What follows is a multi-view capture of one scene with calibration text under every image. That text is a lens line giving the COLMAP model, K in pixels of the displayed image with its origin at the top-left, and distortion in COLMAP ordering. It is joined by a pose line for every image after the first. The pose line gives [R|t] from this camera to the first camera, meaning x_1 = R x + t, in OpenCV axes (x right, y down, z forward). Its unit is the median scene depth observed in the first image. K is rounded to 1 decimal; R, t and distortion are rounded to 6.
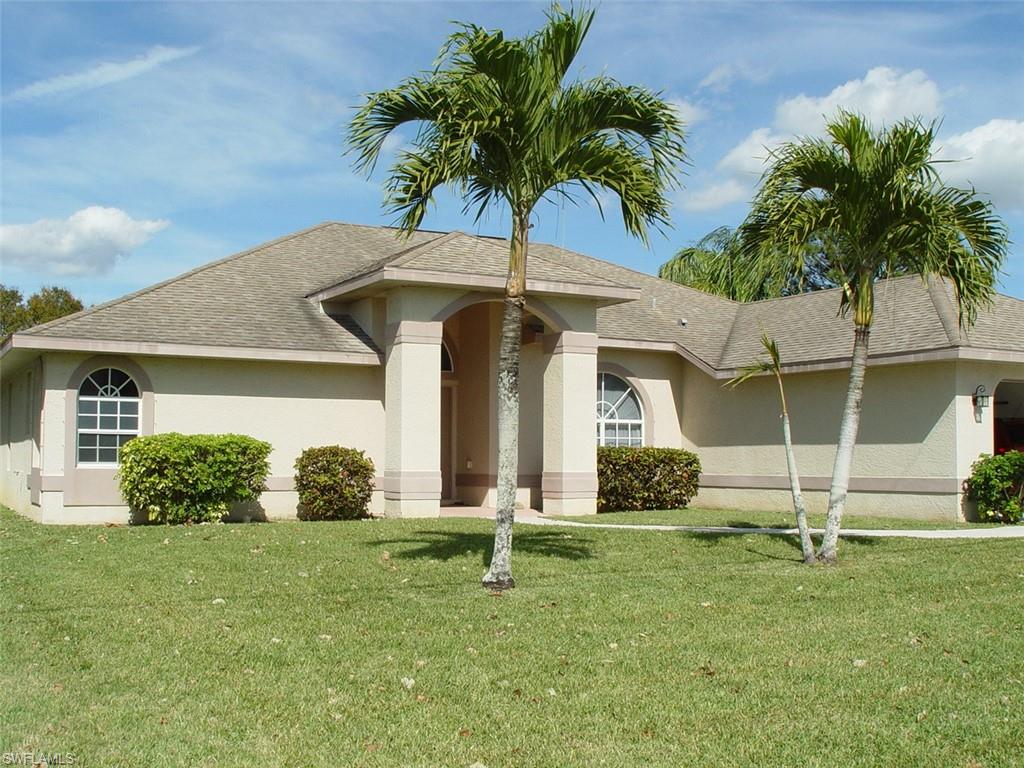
lens RADIAL K [[1161.4, 0, 512.0], [0, 1161.4, 384.0], [0, 0, 1]] dist [-0.197856, 0.223111]
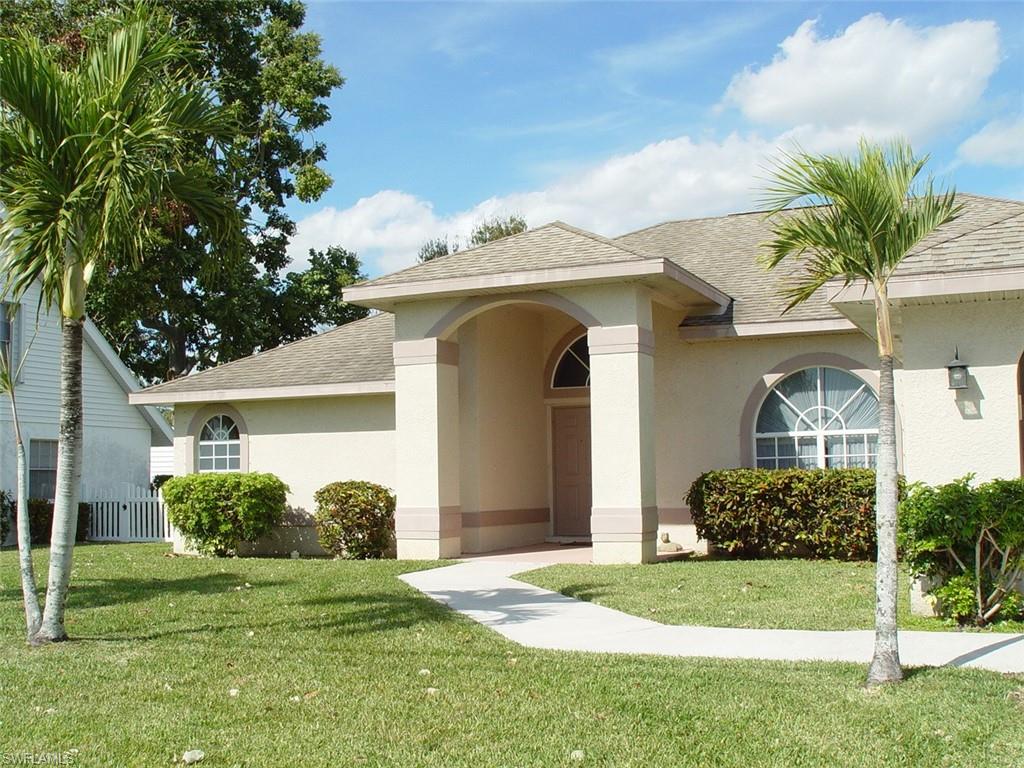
lens RADIAL K [[1161.4, 0, 512.0], [0, 1161.4, 384.0], [0, 0, 1]] dist [-0.197856, 0.223111]
pose [[0.601099, -0.079846, -0.795176, 0.693814], [0.068844, 0.996471, -0.048018, 0.028889], [0.796204, -0.025879, 0.604475, 0.530454]]
